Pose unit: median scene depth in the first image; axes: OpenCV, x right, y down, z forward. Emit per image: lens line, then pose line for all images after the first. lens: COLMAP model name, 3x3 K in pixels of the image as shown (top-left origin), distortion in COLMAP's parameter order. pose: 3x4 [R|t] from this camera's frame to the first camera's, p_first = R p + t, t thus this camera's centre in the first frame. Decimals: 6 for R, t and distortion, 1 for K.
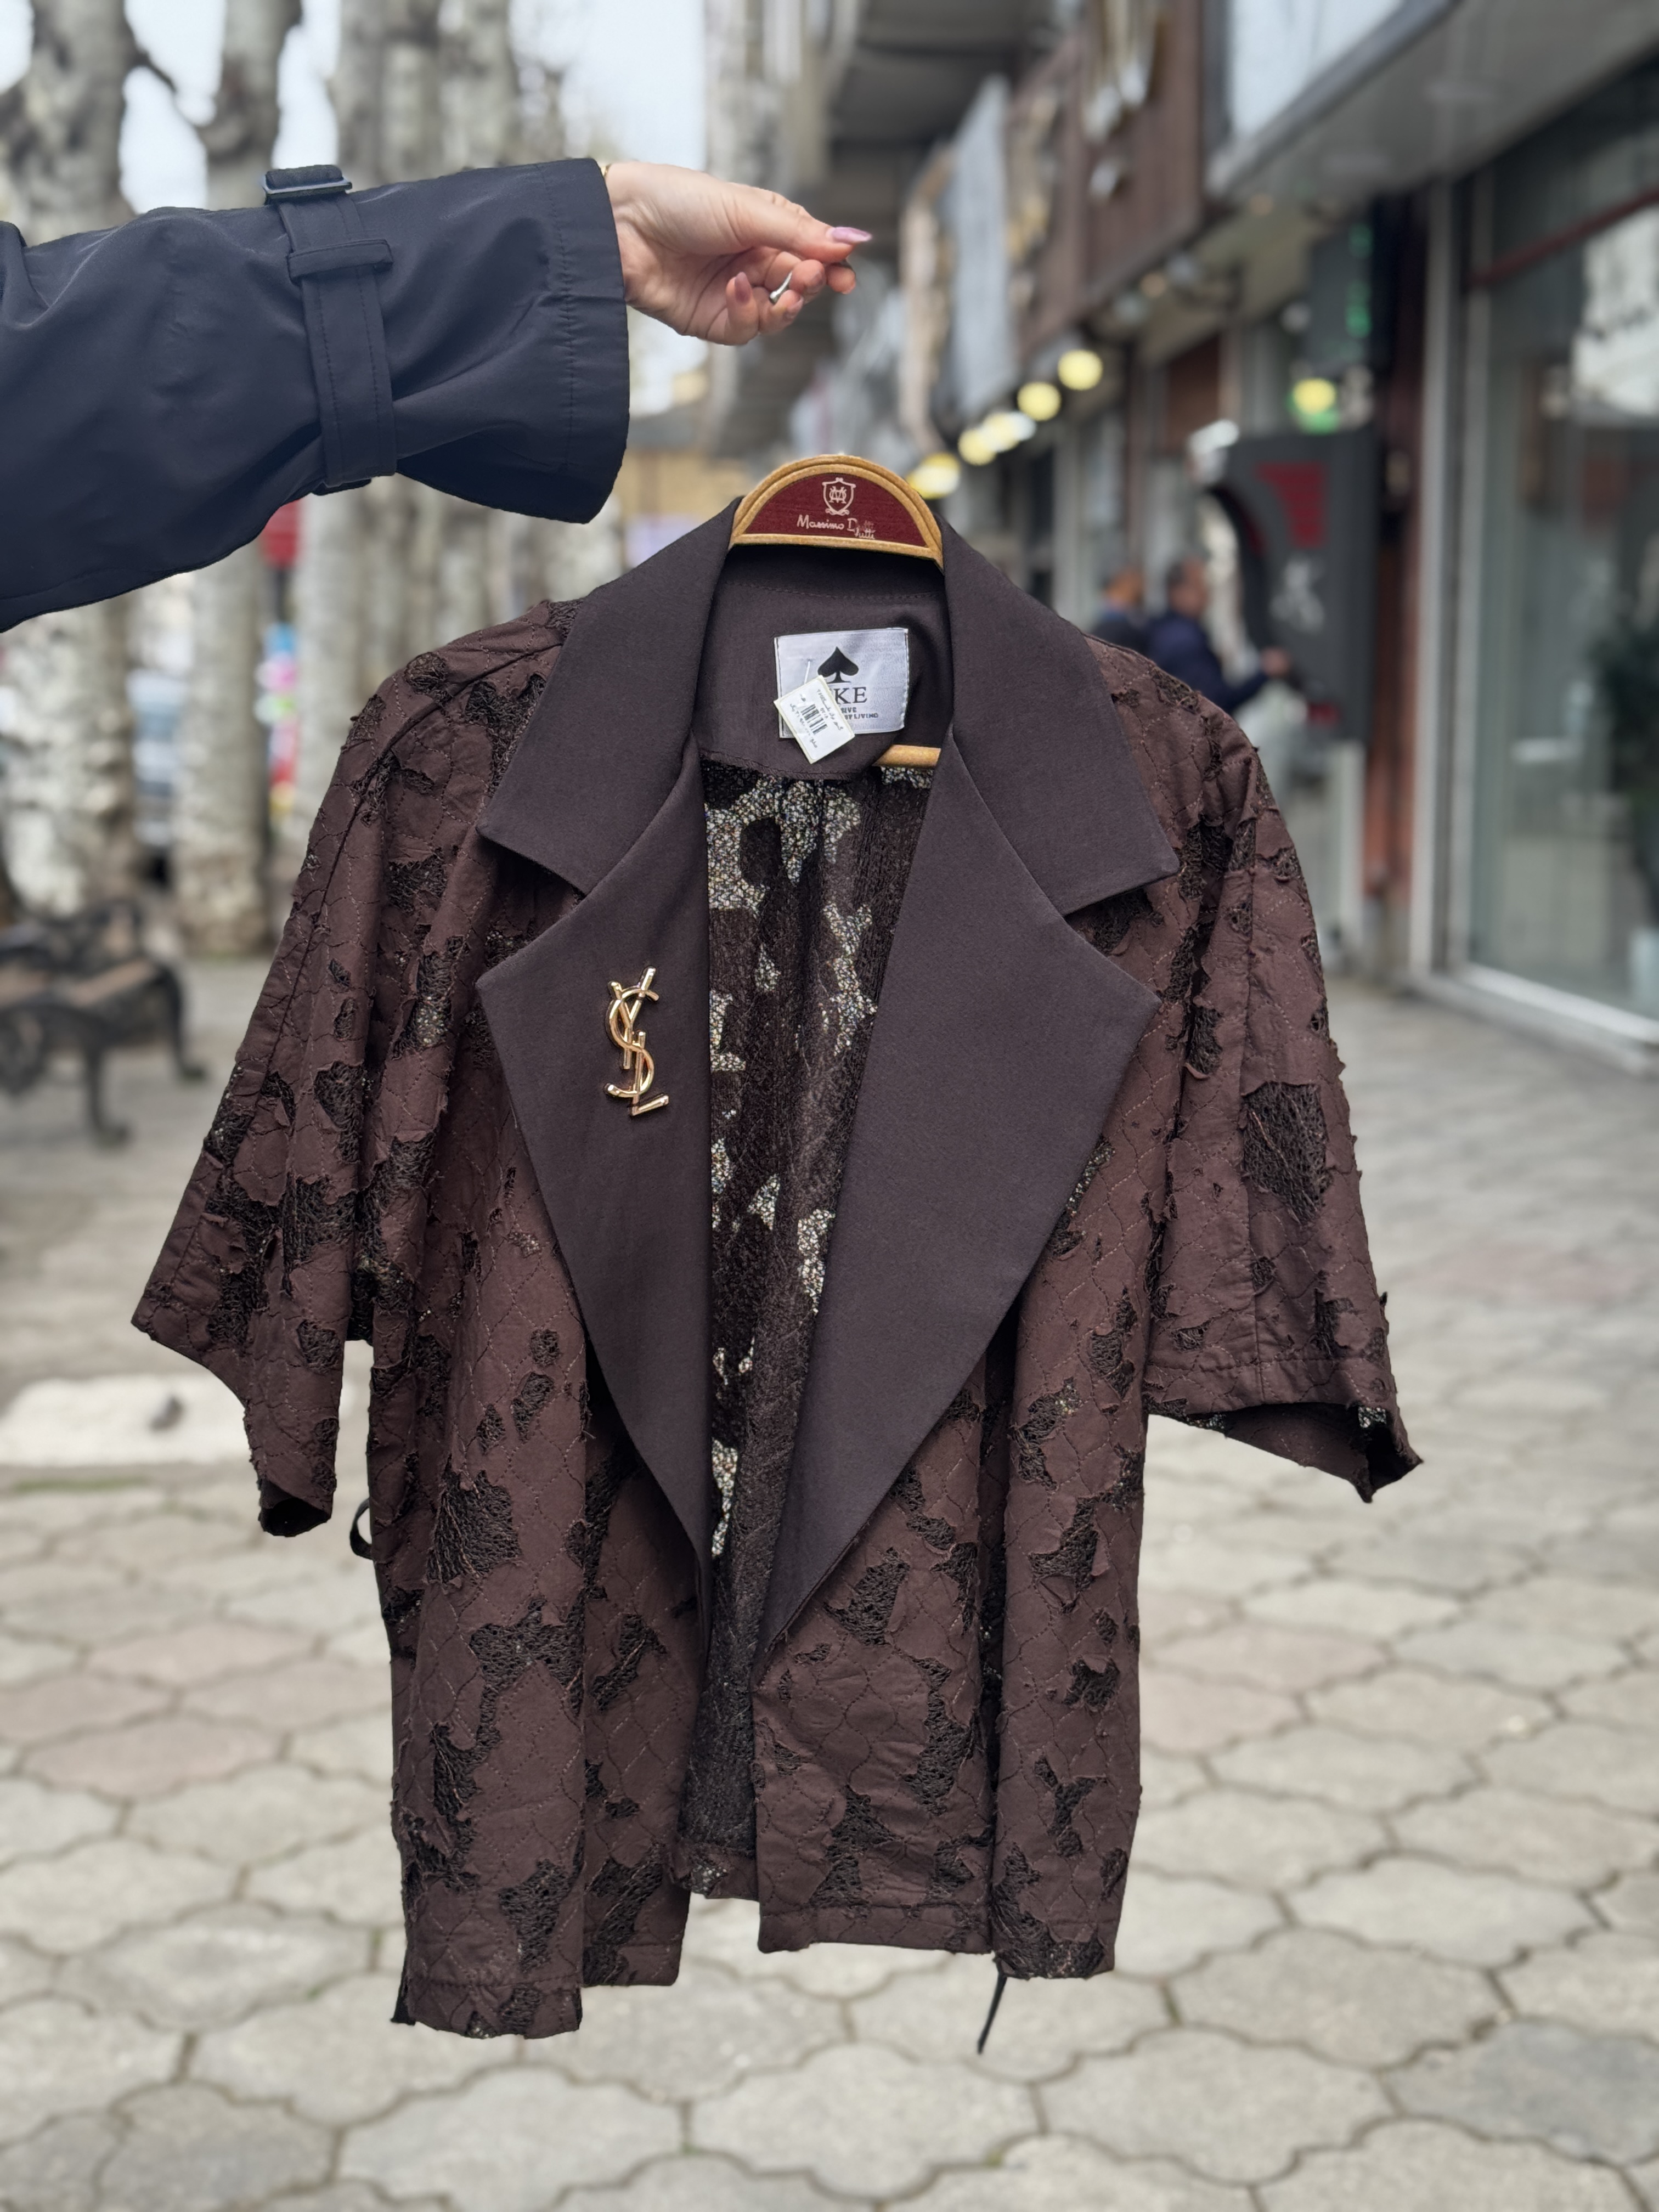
lens RADIAL K [[3121.7, 0, 829.5], [0, 3121.7, 1106.0], [0, 0, 1]] dist [0.238012, -0.600345]
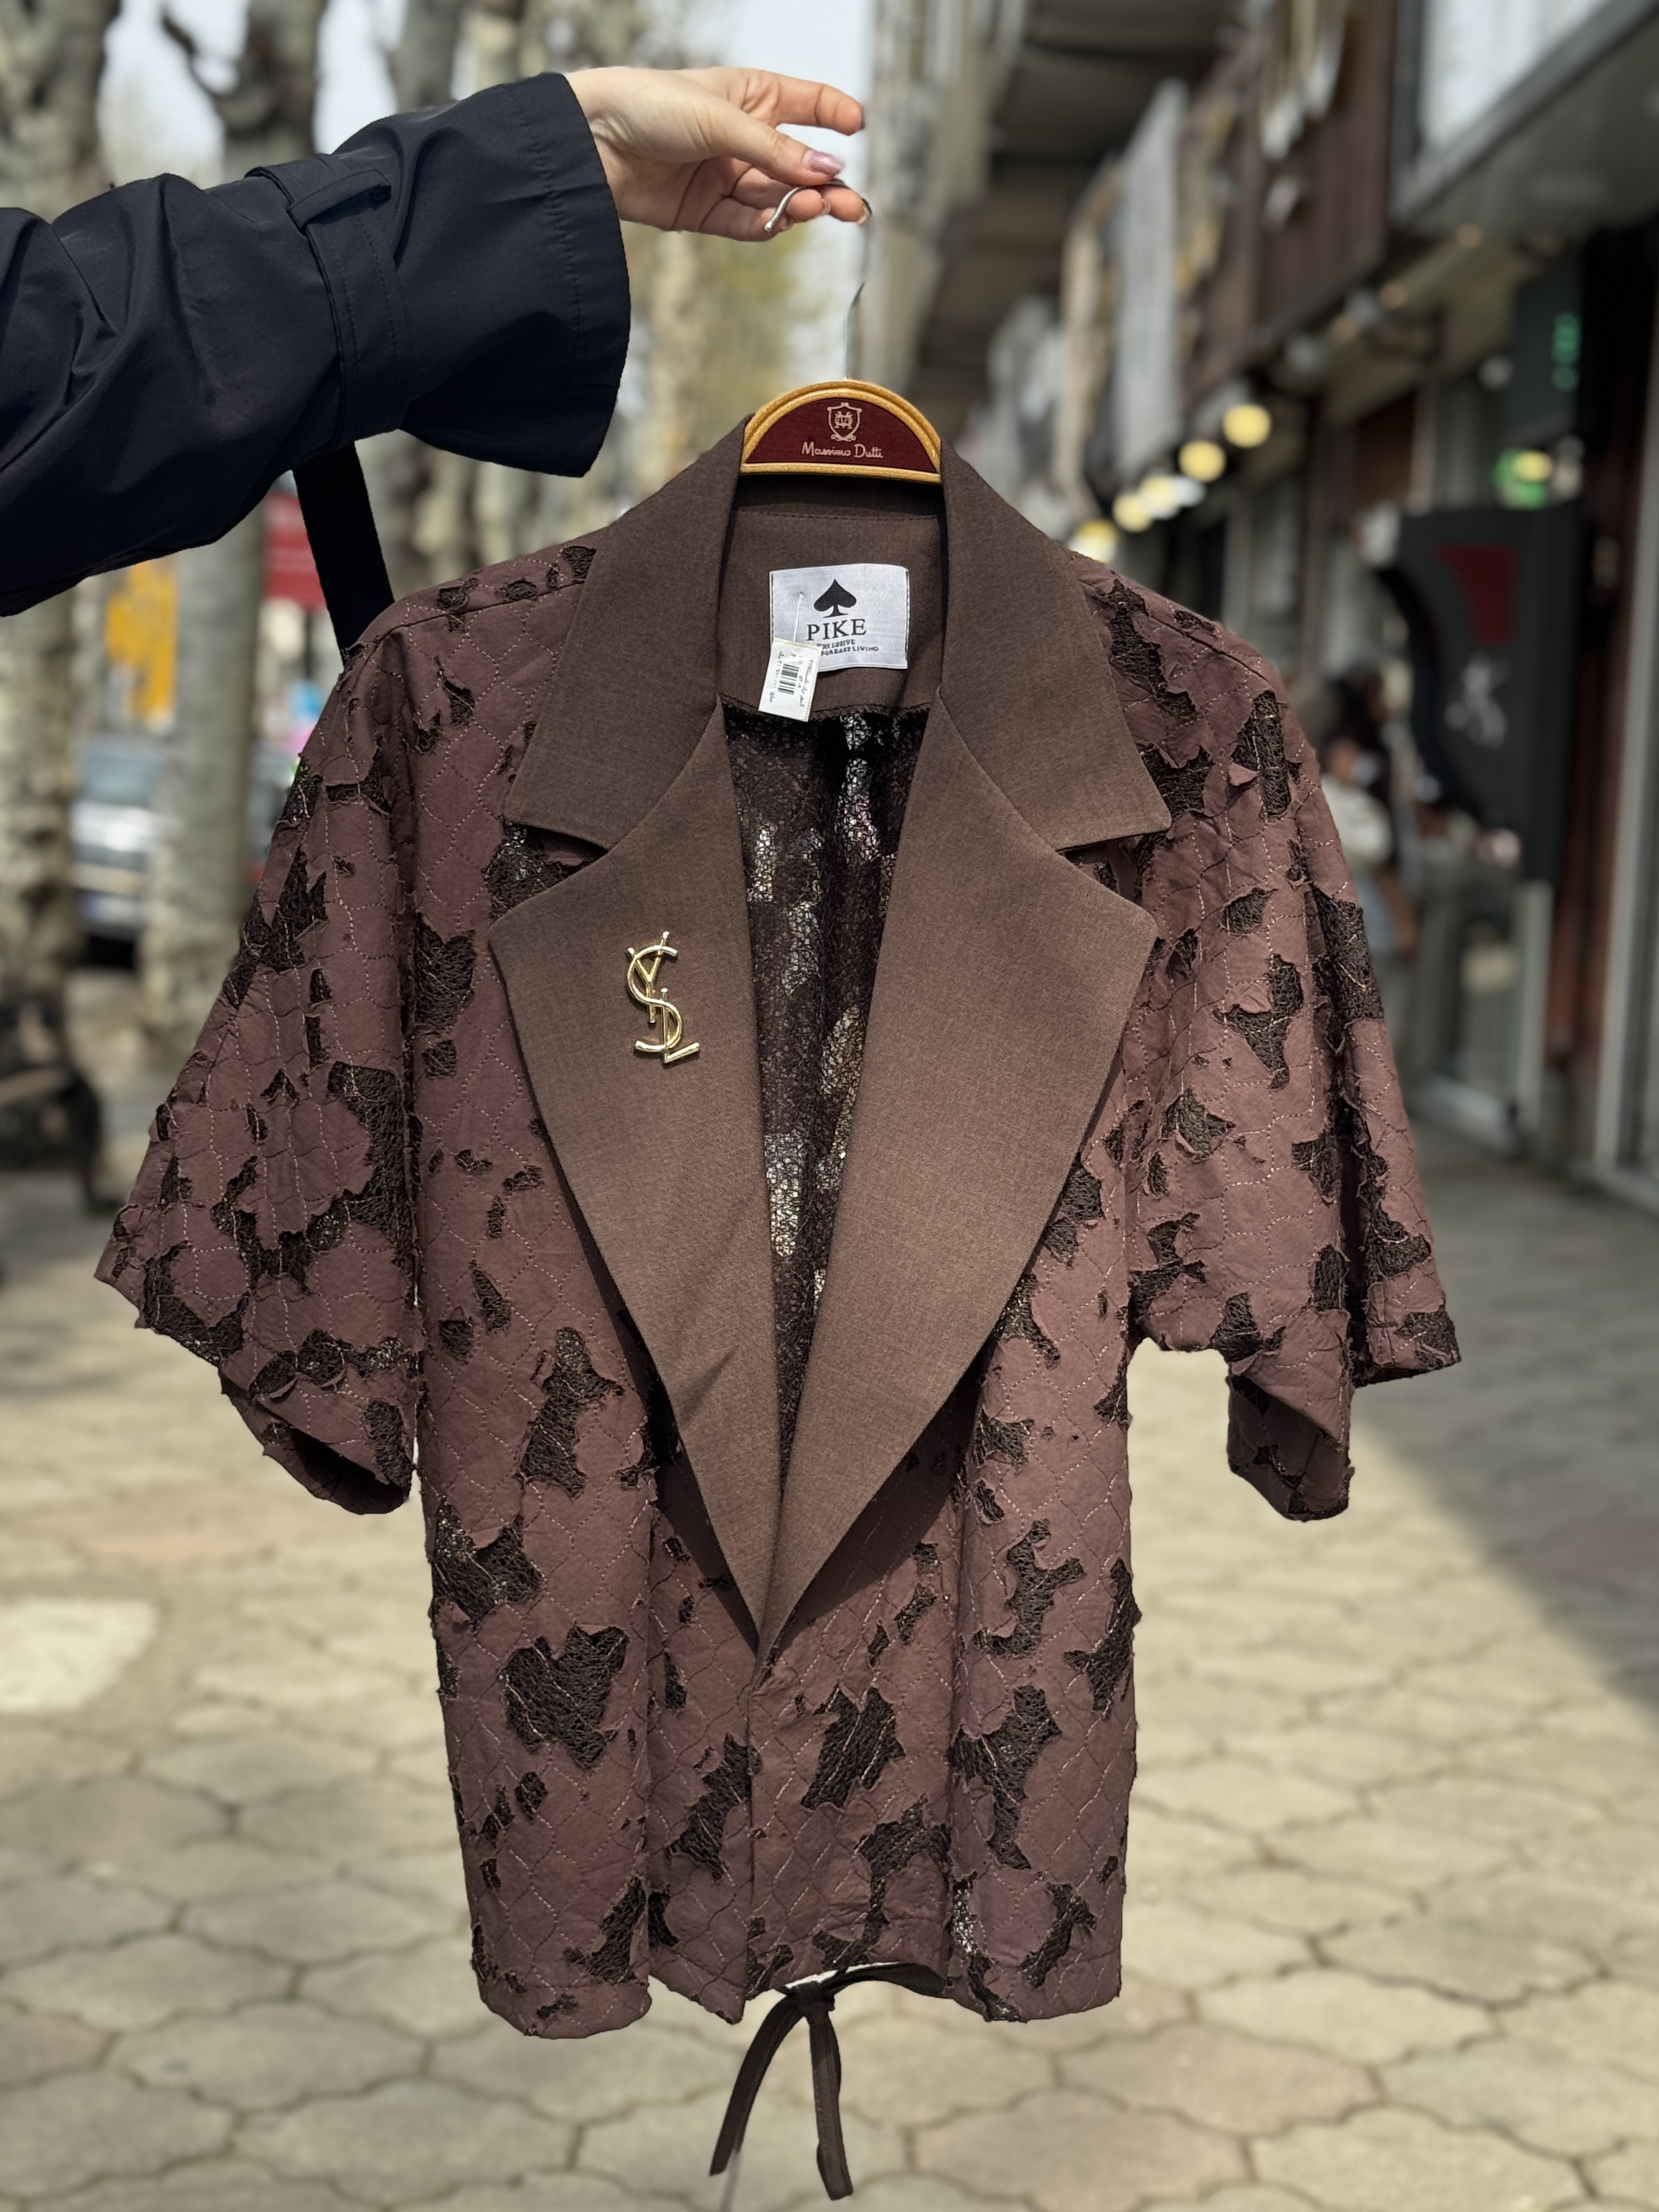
lens RADIAL K [[3632.7, 0, 829.5], [0, 3632.7, 1106.0], [0, 0, 1]] dist [0.229107, -0.463613]
pose [[0.997673, 0.053712, -0.041993, 0.069304], [-0.055504, 0.997544, -0.042734, -0.014835], [0.039594, 0.044966, 0.998204, 0.101654]]
